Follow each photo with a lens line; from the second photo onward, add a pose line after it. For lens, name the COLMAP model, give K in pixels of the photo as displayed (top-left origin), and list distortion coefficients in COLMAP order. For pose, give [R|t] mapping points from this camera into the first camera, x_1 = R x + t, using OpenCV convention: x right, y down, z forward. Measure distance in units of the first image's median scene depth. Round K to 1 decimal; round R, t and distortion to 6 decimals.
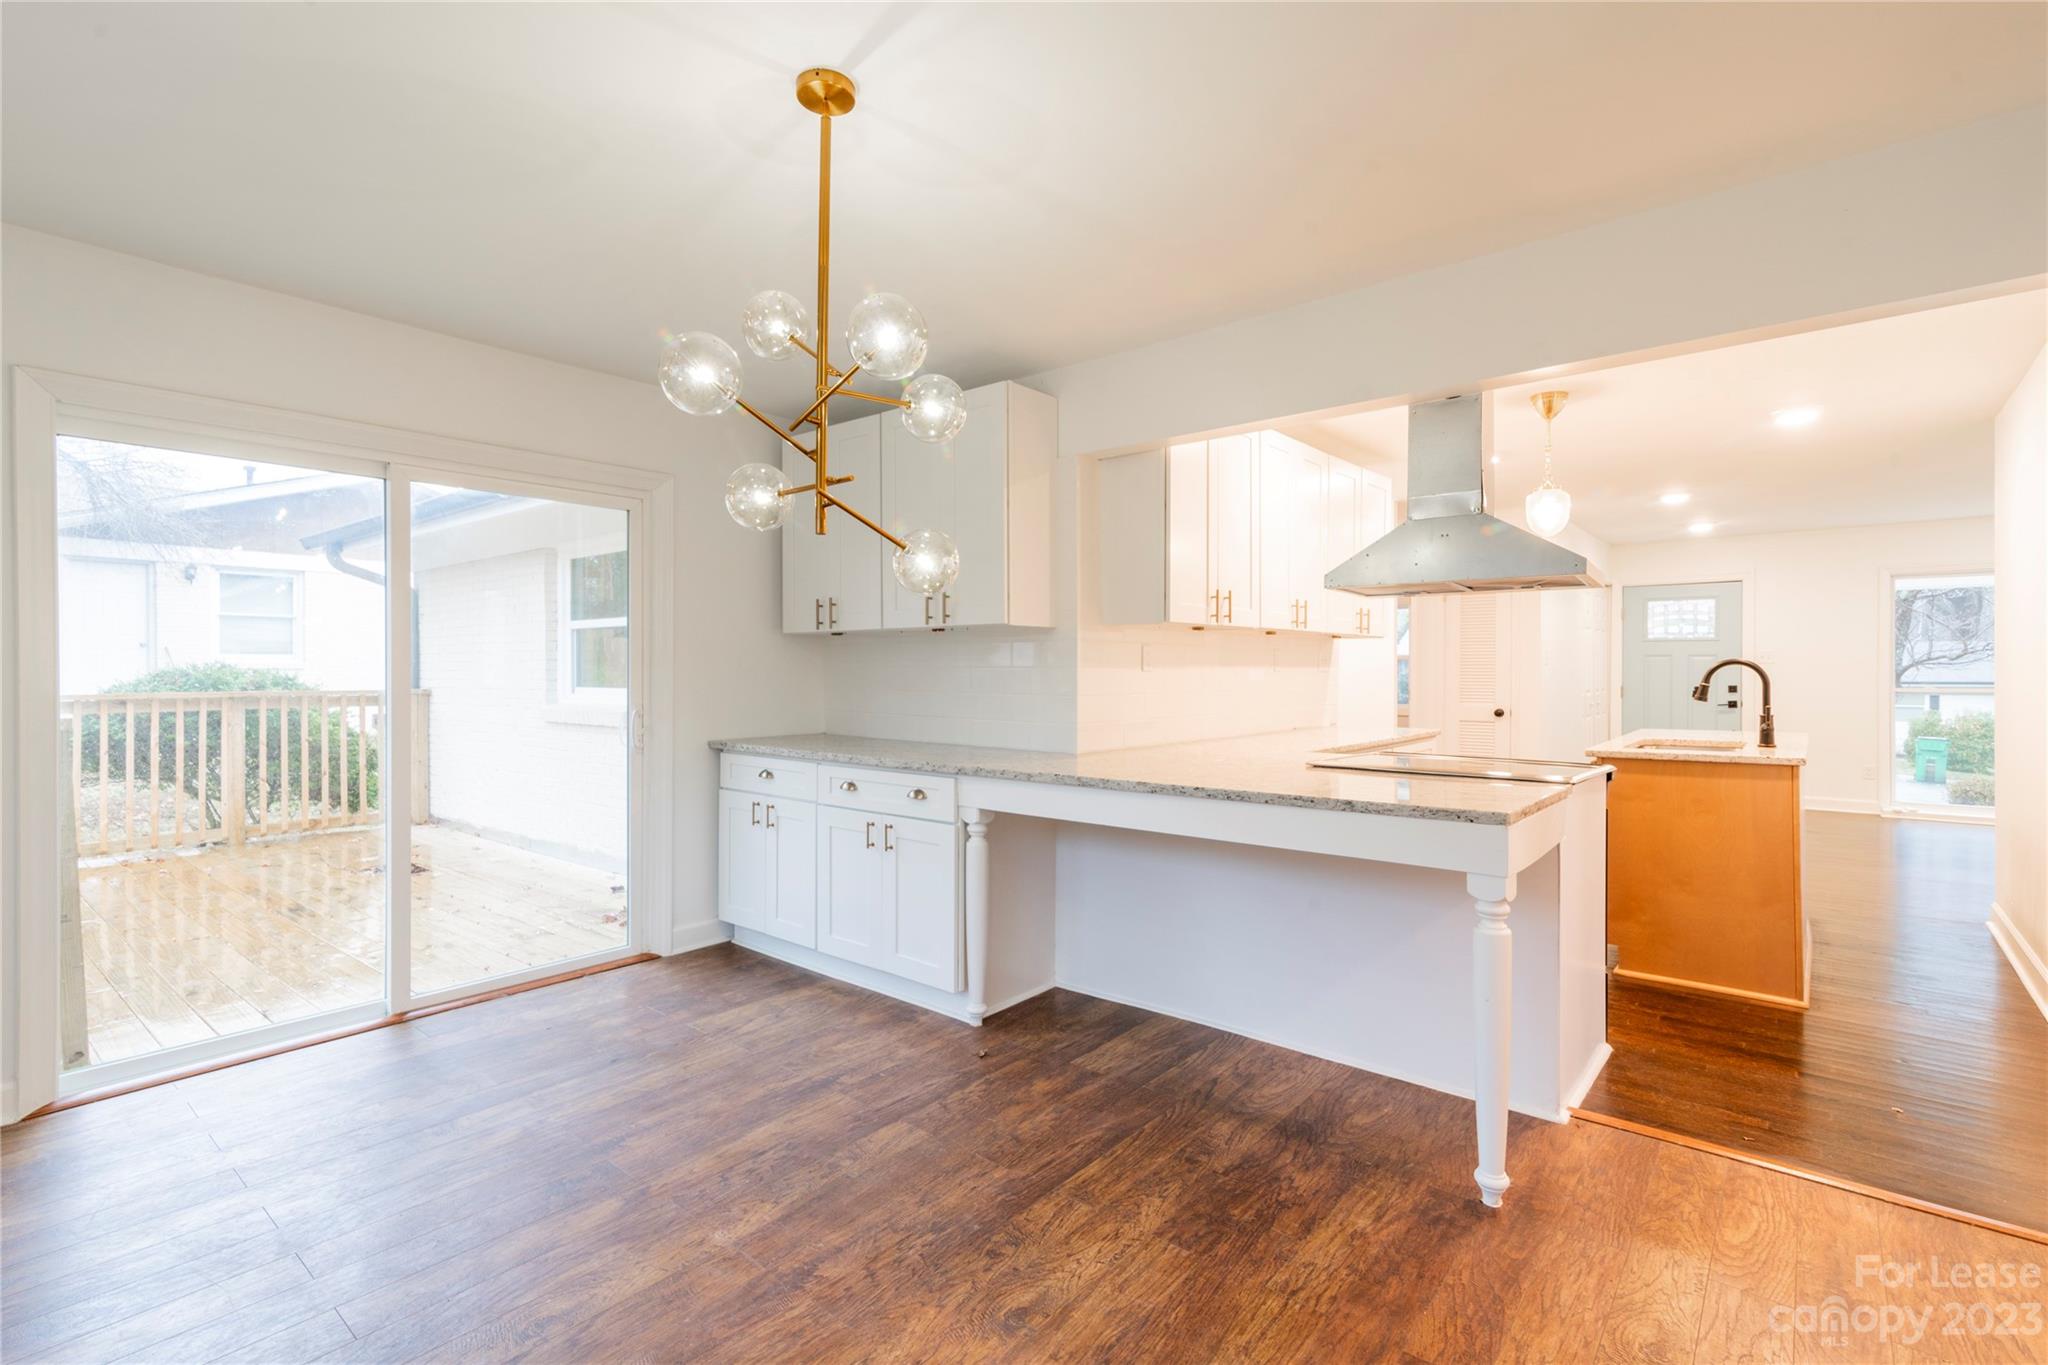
lens RADIAL K [[942.5, 0, 1025.9], [0, 942.5, 681.6], [0, 0, 1]] dist [0.017236, -0.002148]
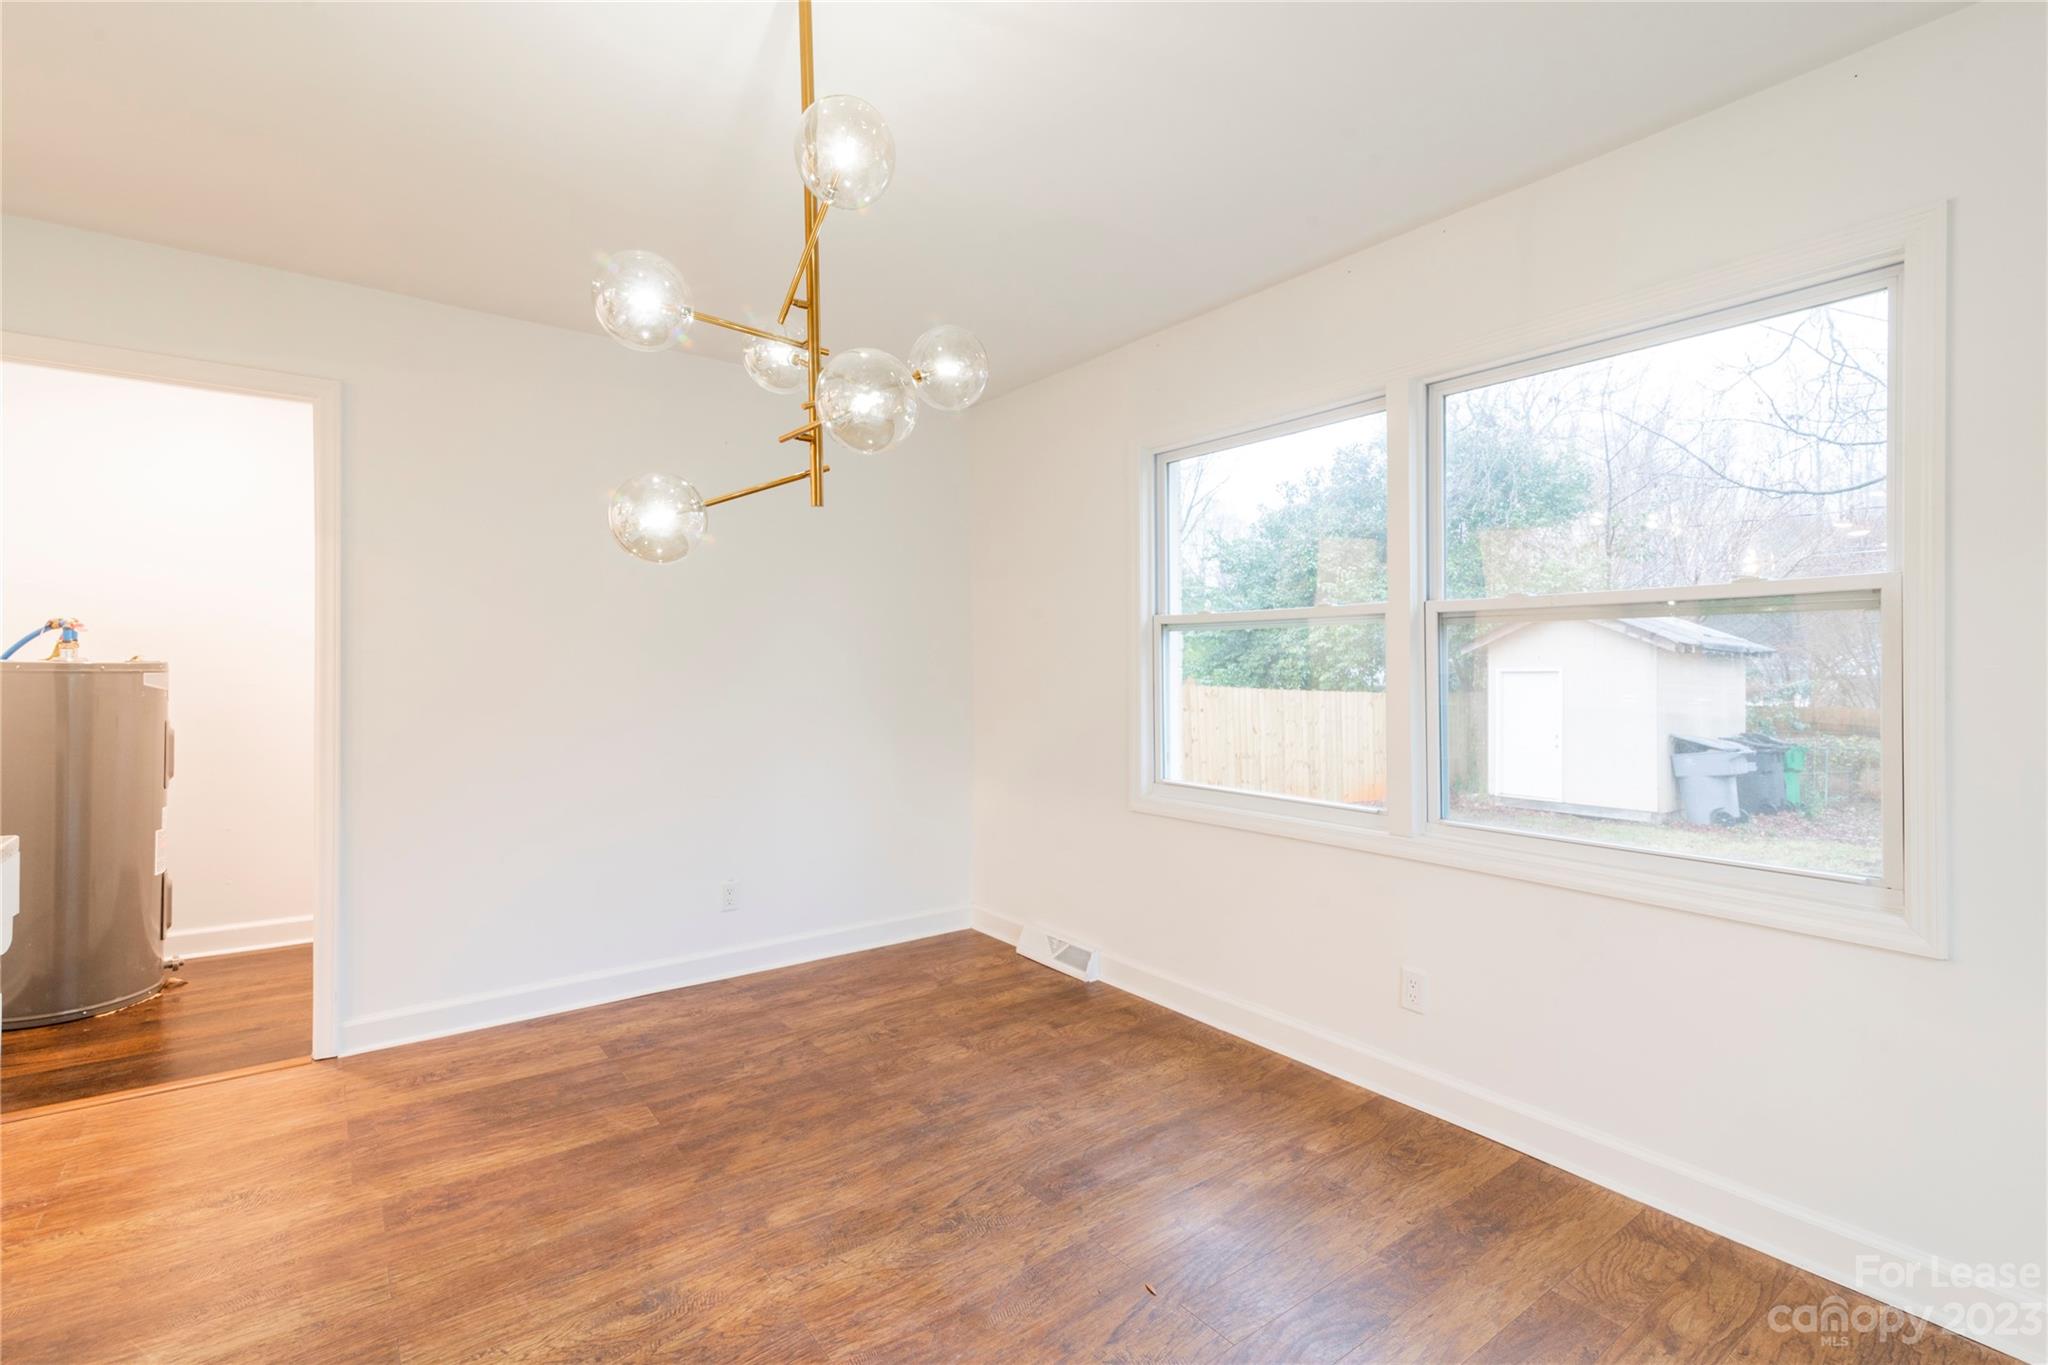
lens RADIAL K [[942.5, 0, 1014.7], [0, 942.5, 663.5], [0, 0, 1]] dist [0.017236, -0.002148]
pose [[-0.970331, -0.004342, 0.241741, -0.362285], [-0.002162, 0.999955, 0.009284, -0.013390], [-0.241770, 0.008486, -0.970296, 1.080999]]
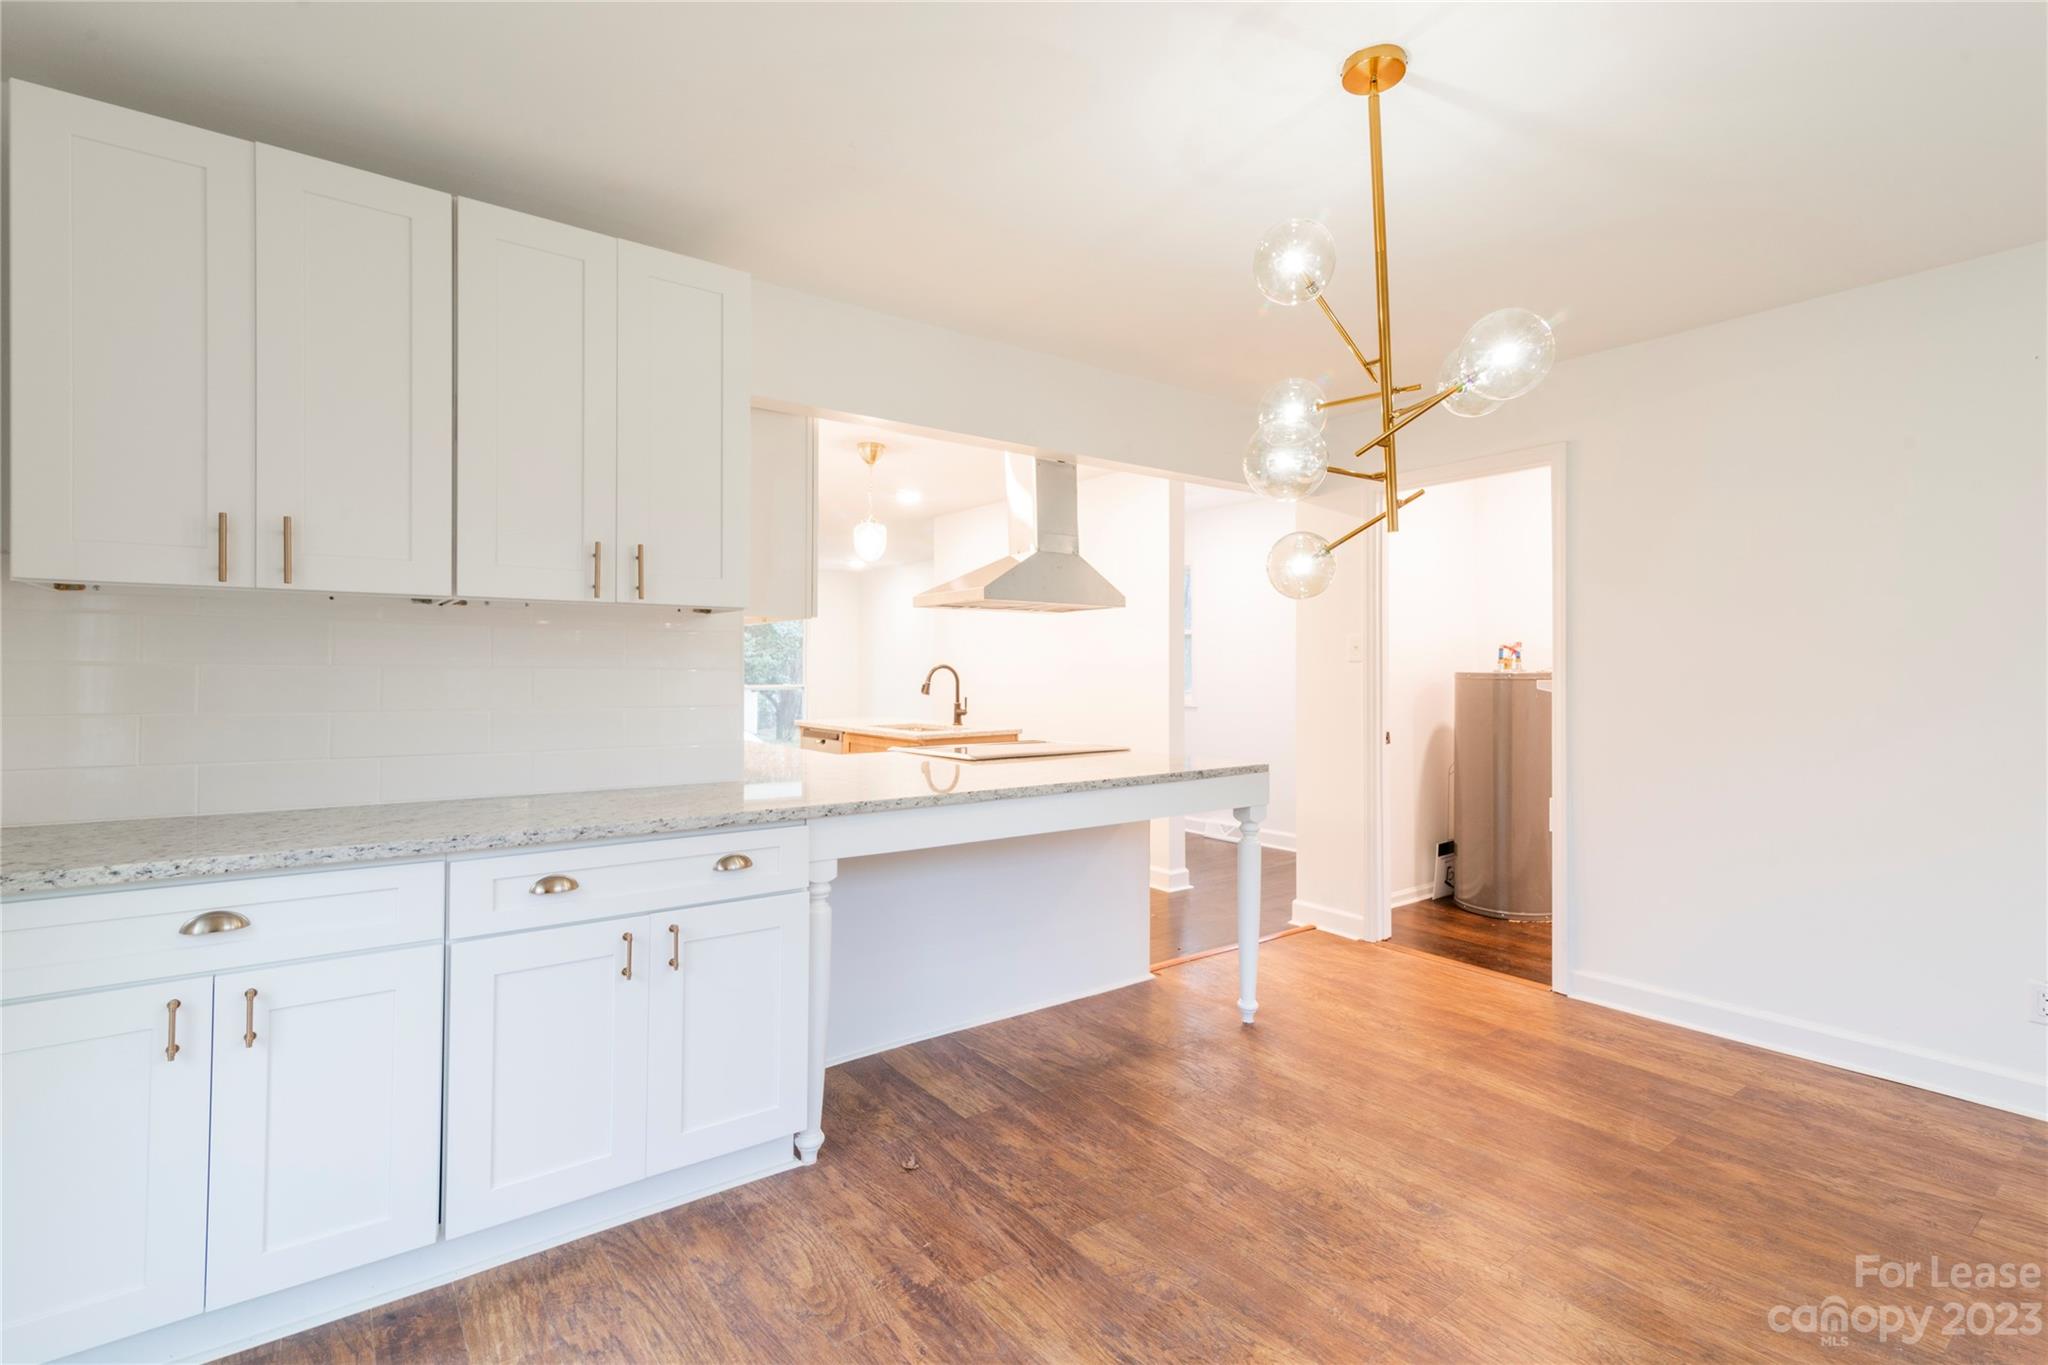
lens RADIAL K [[942.5, 0, 1036.1], [0, 942.5, 672.9], [0, 0, 1]] dist [0.017236, -0.002148]
pose [[0.228410, -0.001158, 0.973564, -0.748886], [0.011922, 0.999928, -0.001607, -0.009059], [-0.973492, 0.011974, 0.228407, 0.685870]]
